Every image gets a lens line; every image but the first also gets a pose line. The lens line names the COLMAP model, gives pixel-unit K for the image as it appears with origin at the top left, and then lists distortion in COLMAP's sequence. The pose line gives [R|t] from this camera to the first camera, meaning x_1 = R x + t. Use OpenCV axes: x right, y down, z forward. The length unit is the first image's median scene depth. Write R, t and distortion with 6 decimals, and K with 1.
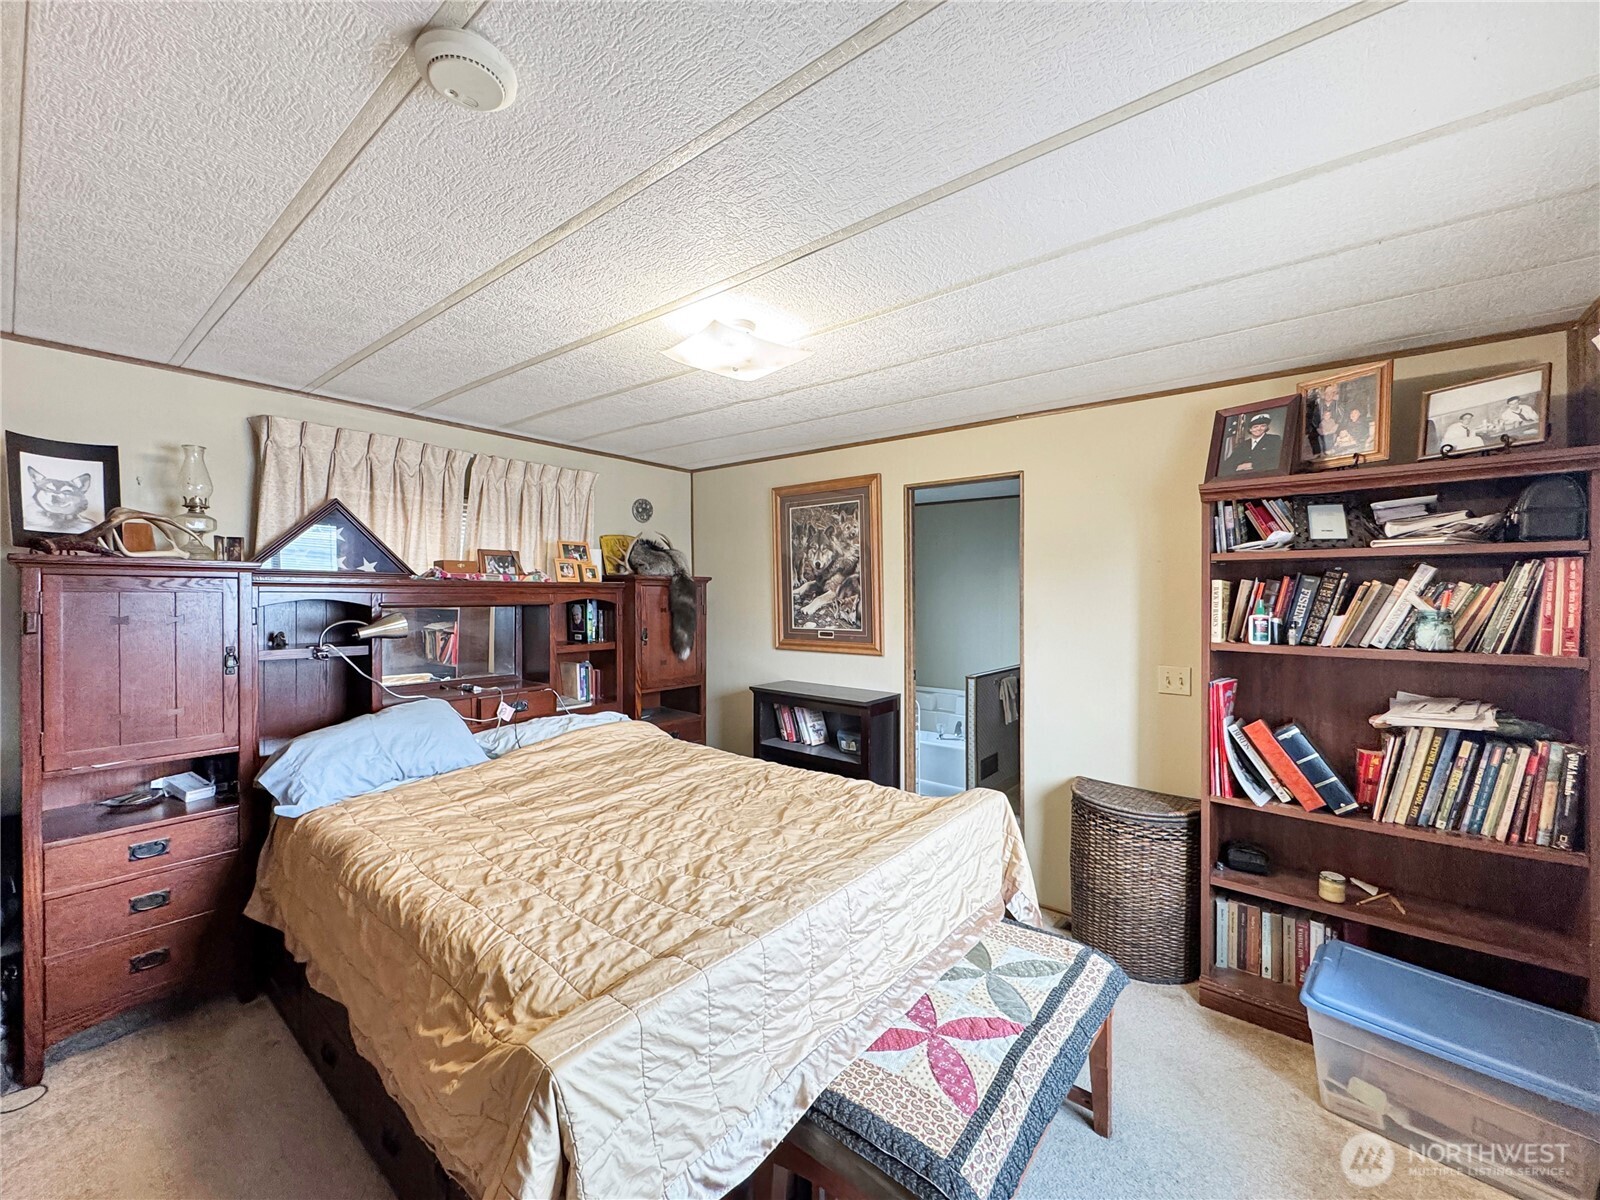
lens RADIAL K [[647.2, 0, 800.0], [0, 647.2, 600.0], [0, 0, 1]] dist [-0.000258, 0.000289]
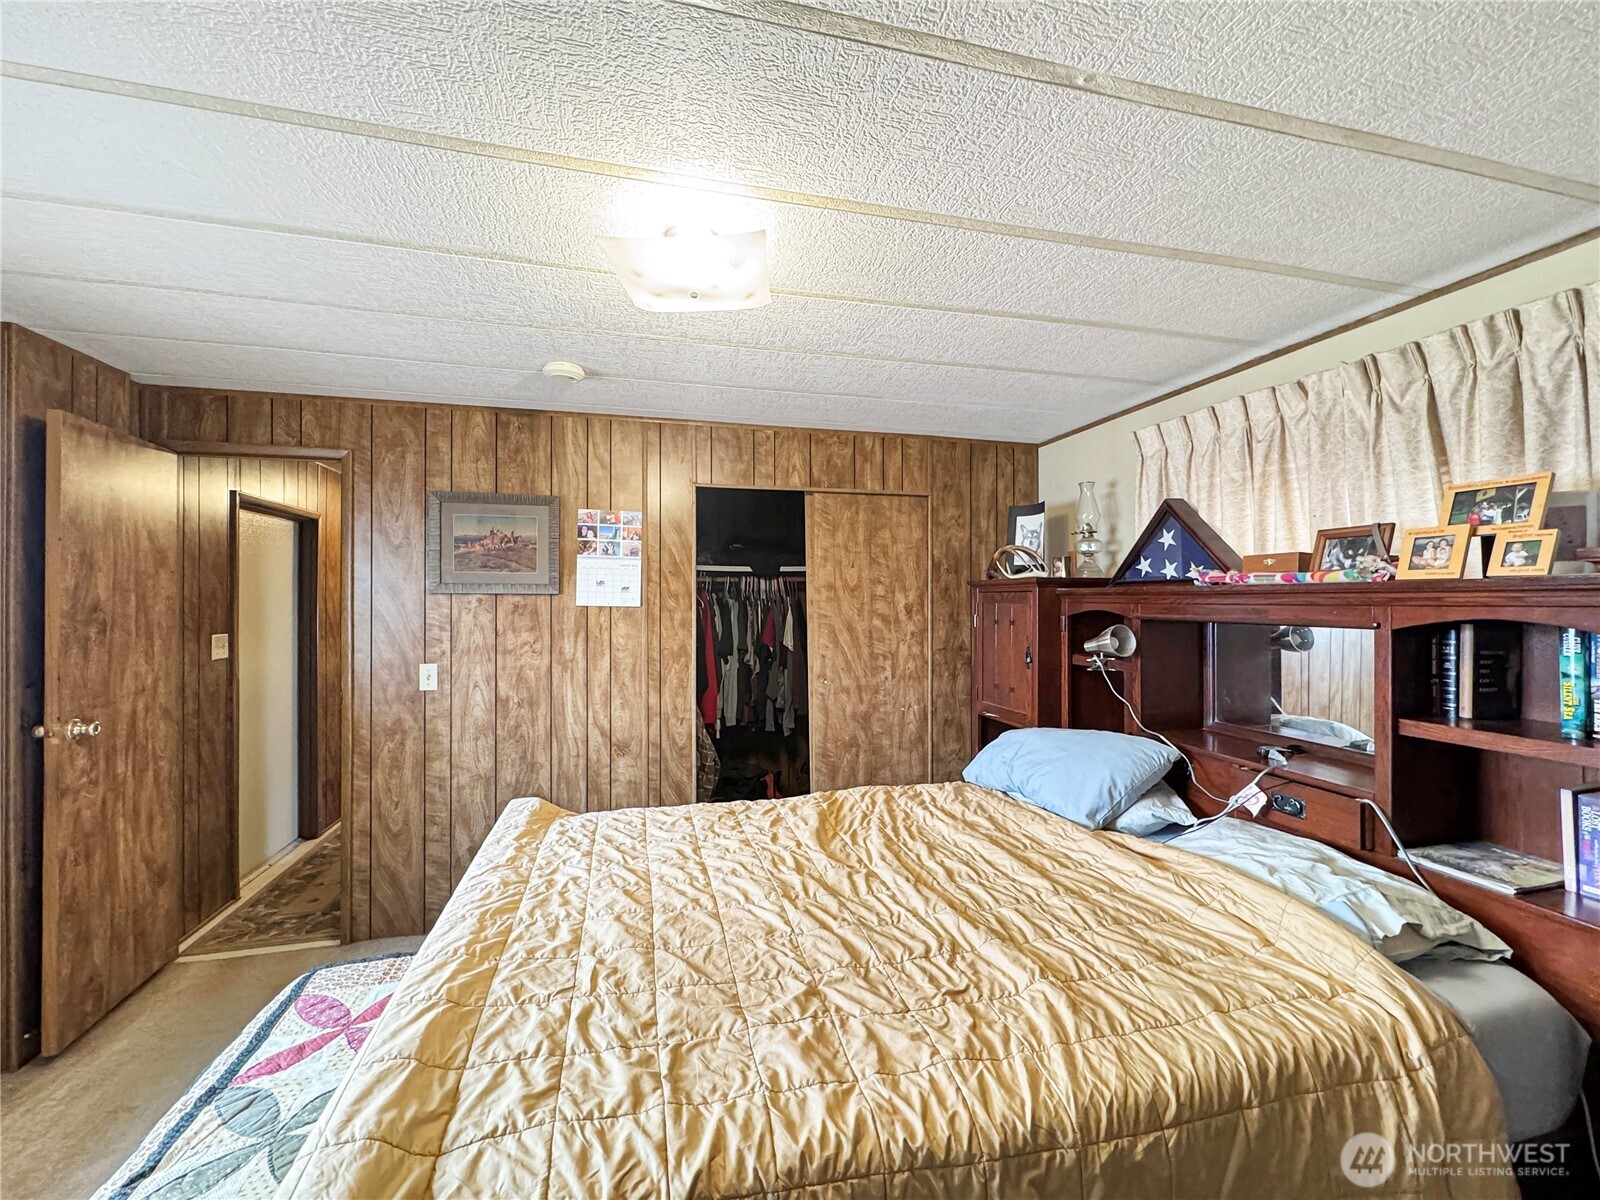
lens RADIAL K [[647.2, 0, 800.0], [0, 647.2, 600.0], [0, 0, 1]] dist [-0.000258, 0.000289]
pose [[-0.589082, -0.006613, -0.808046, 0.285813], [-0.011579, 0.999933, 0.000257, -0.009113], [0.807990, 0.009508, -0.589119, 1.010390]]
